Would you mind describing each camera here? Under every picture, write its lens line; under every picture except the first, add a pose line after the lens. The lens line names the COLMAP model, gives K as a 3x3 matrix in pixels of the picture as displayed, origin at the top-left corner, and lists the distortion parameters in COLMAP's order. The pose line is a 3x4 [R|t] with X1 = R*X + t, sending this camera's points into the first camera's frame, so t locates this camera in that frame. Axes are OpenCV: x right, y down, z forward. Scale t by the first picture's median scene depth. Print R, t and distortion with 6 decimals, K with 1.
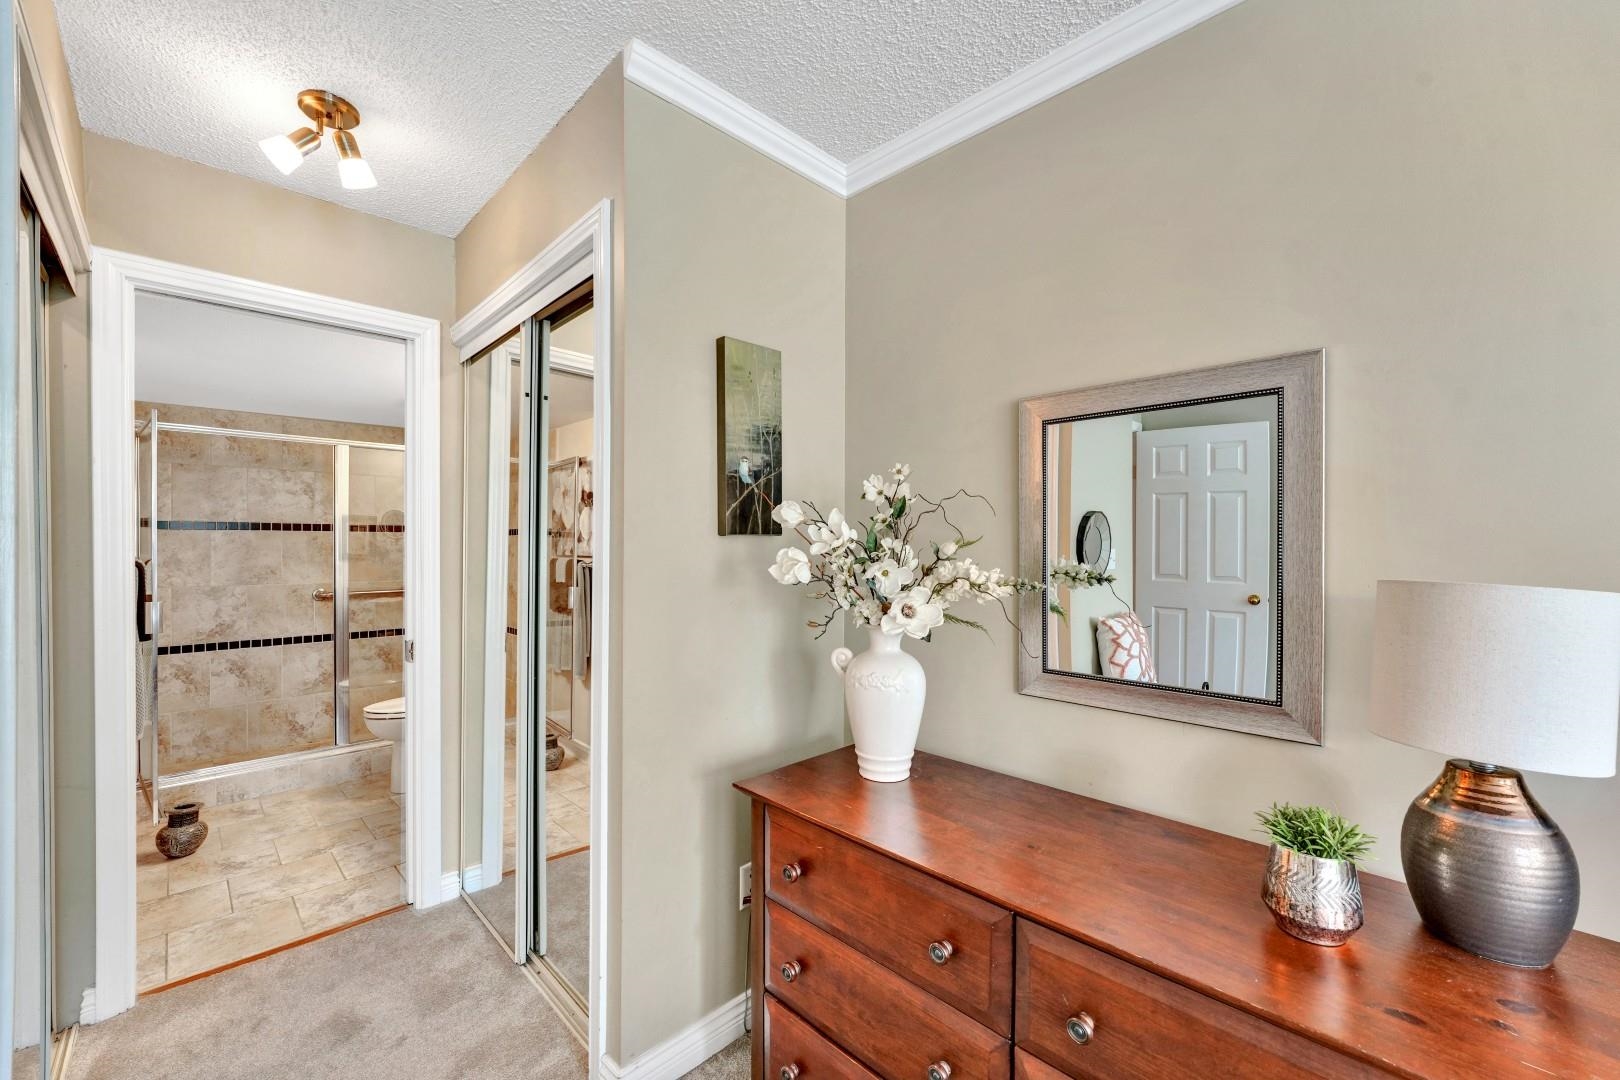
lens RADIAL K [[653.8, 0, 805.8], [0, 653.8, 546.4], [0, 0, 1]] dist [-0.014673, 0.005600]
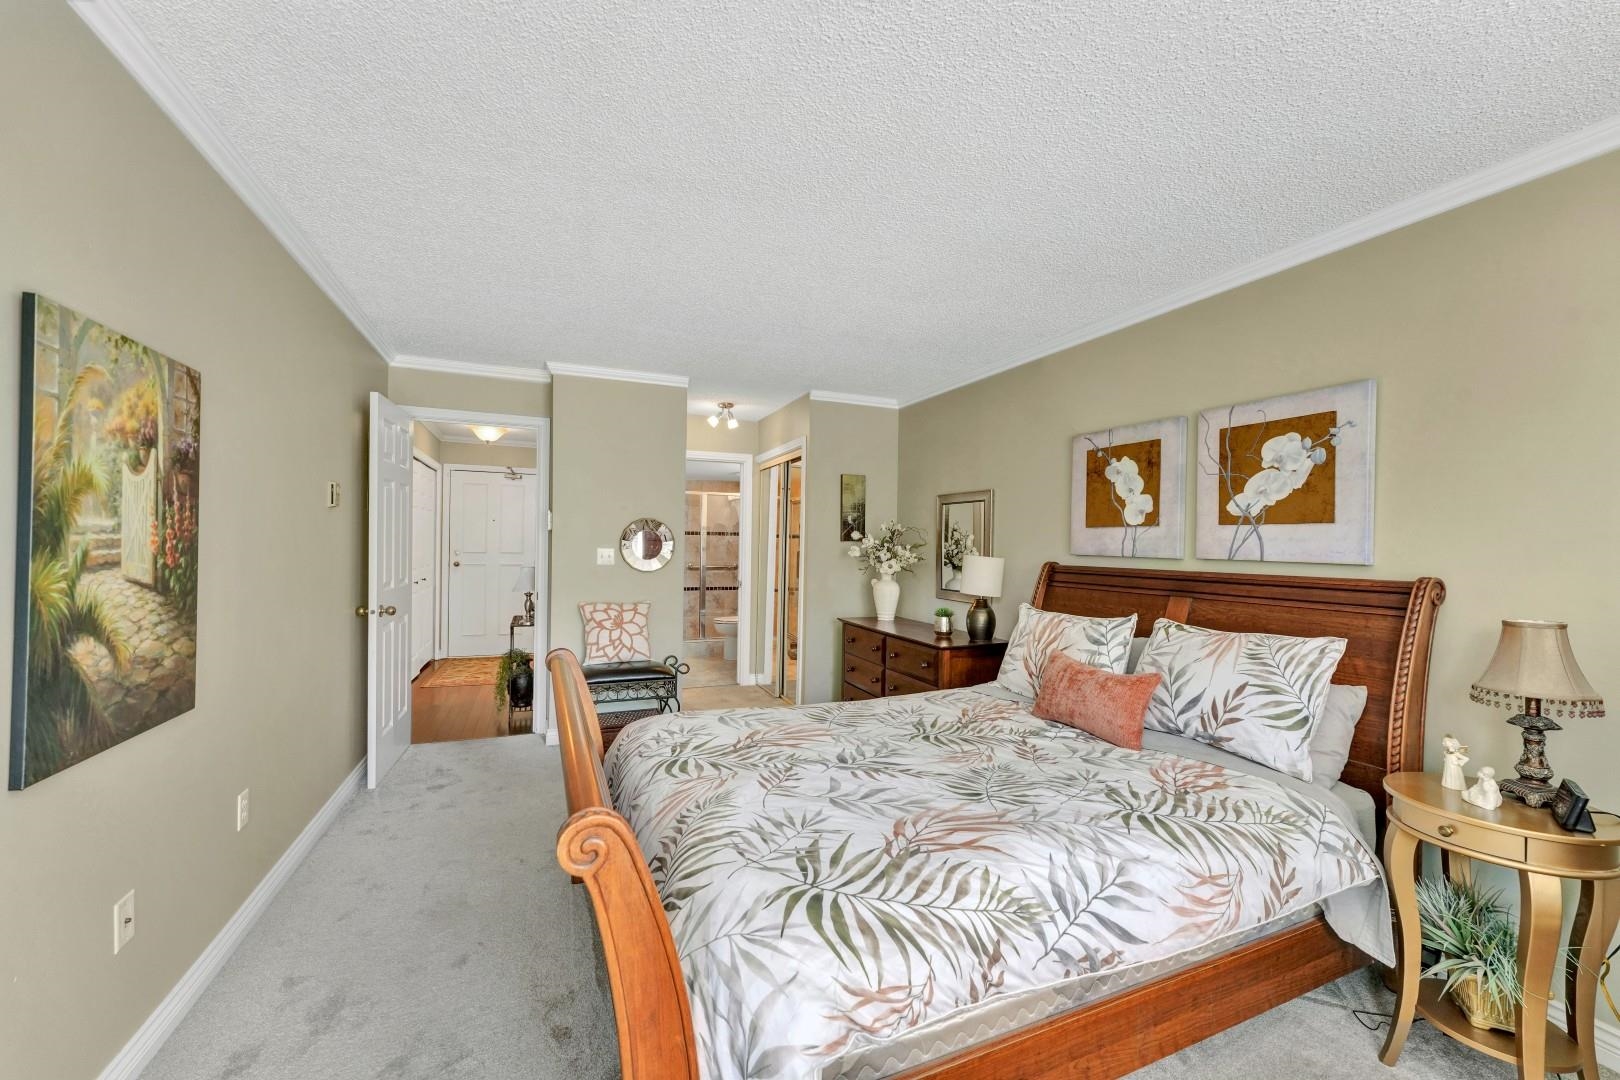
lens RADIAL K [[647.0, 0, 808.7], [0, 647.0, 548.2], [0, 0, 1]] dist [-0.000368, 0.000032]
pose [[0.928440, 0.015995, -0.371138, 0.764982], [-0.015091, 0.999872, 0.005341, 0.001202], [0.371176, 0.000642, 0.928562, -1.653207]]
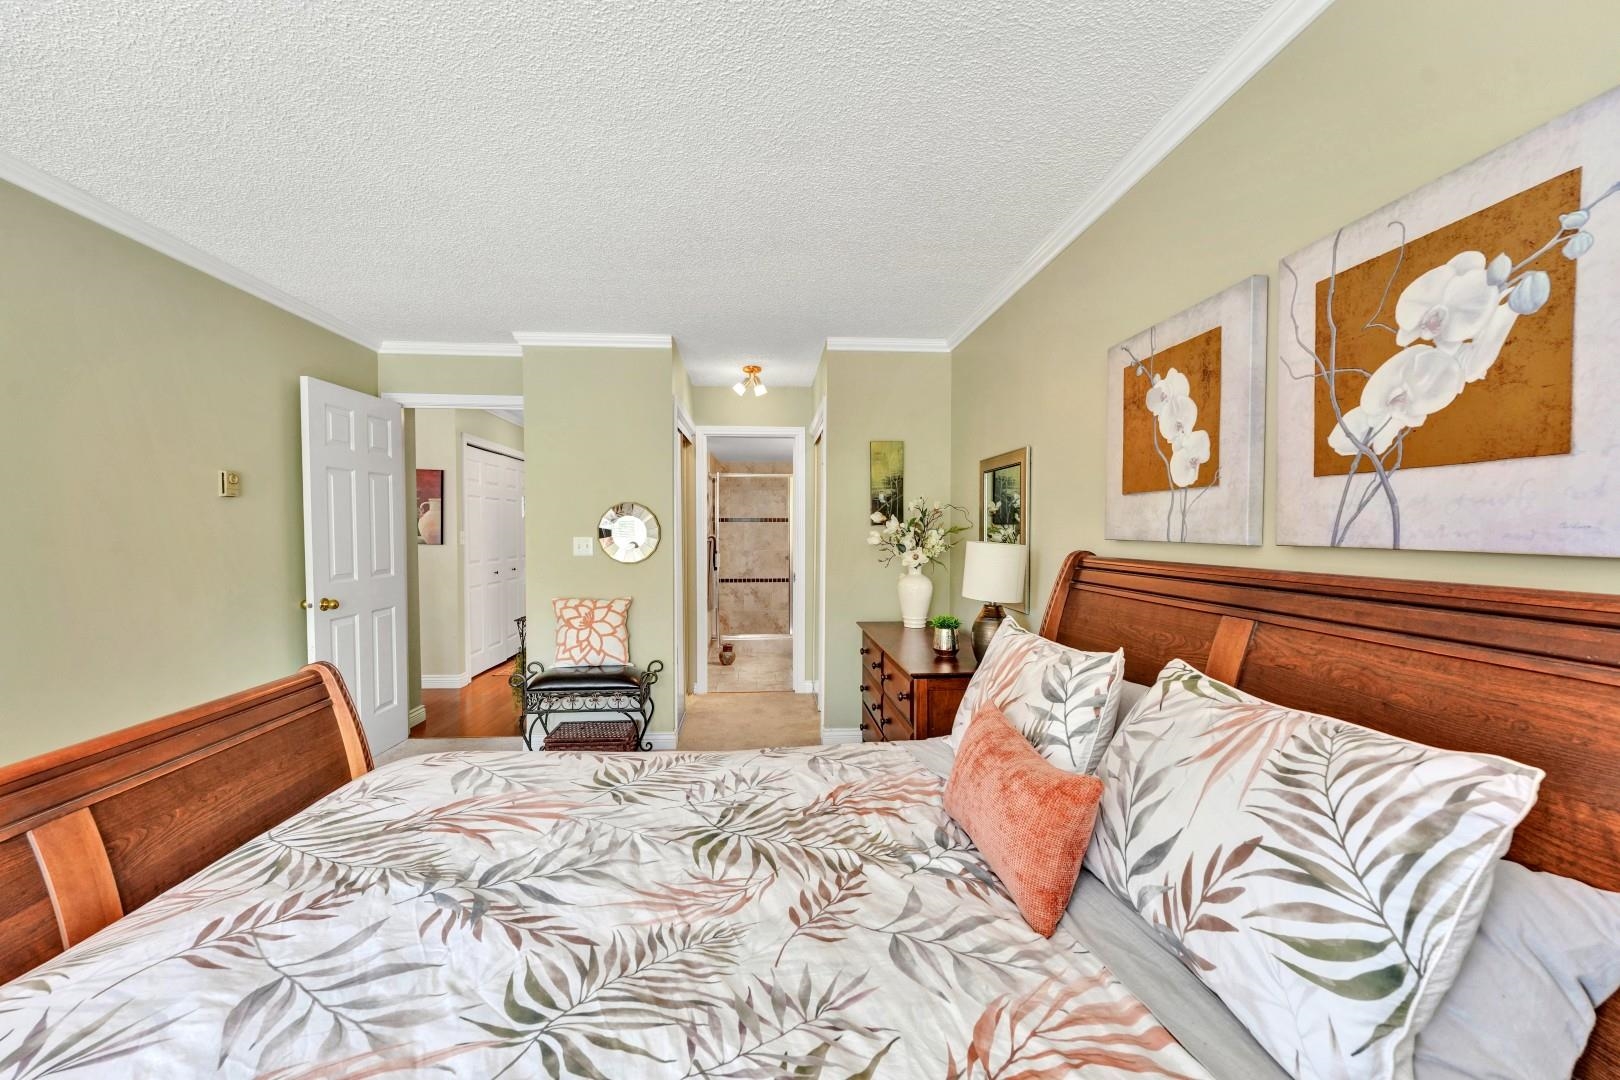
lens RADIAL K [[648.4, 0, 806.1], [0, 648.4, 547.2], [0, 0, 1]] dist [0.000171, 0.001005]
pose [[0.764092, 0.017326, -0.644874, 1.118662], [-0.001676, 0.999689, 0.024874, 0.004199], [0.645105, -0.017925, 0.763884, -0.876837]]
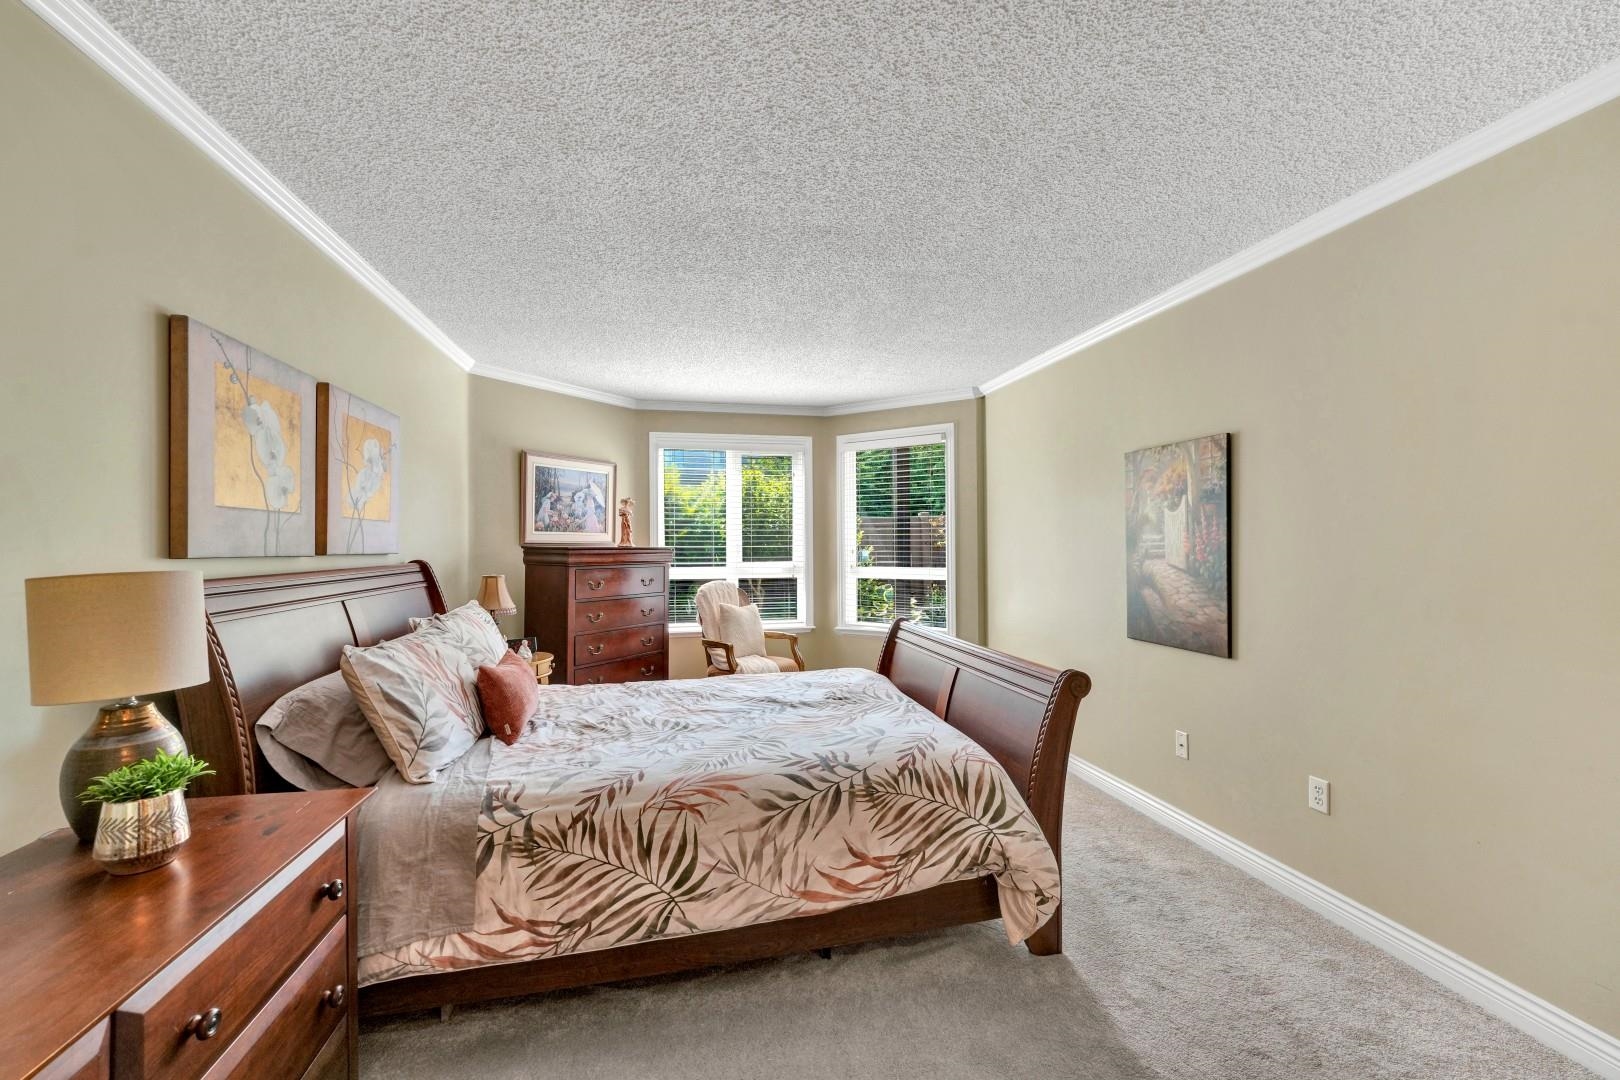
lens RADIAL K [[653.8, 0, 805.8], [0, 653.8, 546.4], [0, 0, 1]] dist [-0.014673, 0.005600]
pose [[-0.841606, -0.000946, 0.540091, -0.458001], [0.003036, 0.999974, 0.006482, -0.002009], [-0.540083, 0.007095, -0.841582, 0.674099]]
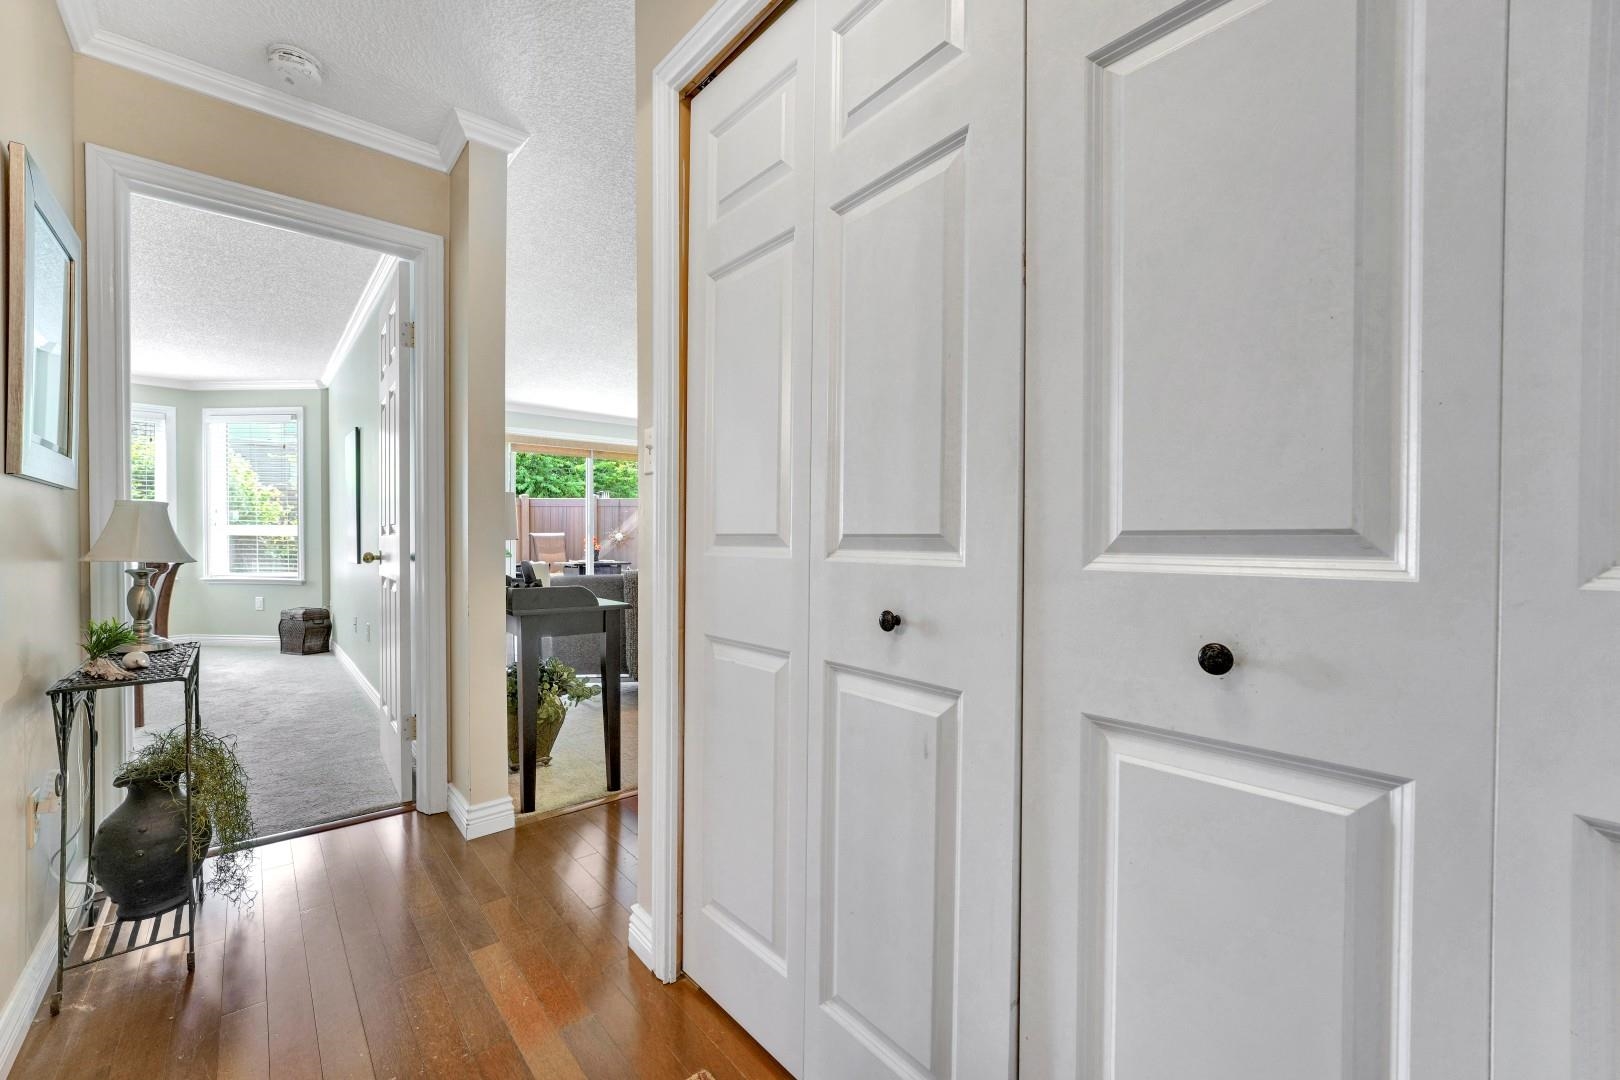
lens RADIAL K [[665.9, 0, 809.2], [0, 665.9, 548.1], [0, 0, 1]] dist [-0.003078, 0.000098]
pose [[-0.997339, -0.007317, 0.072540, -2.333002], [-0.006214, 0.999862, 0.015429, 0.158511], [-0.072643, 0.014937, -0.997246, 1.269881]]
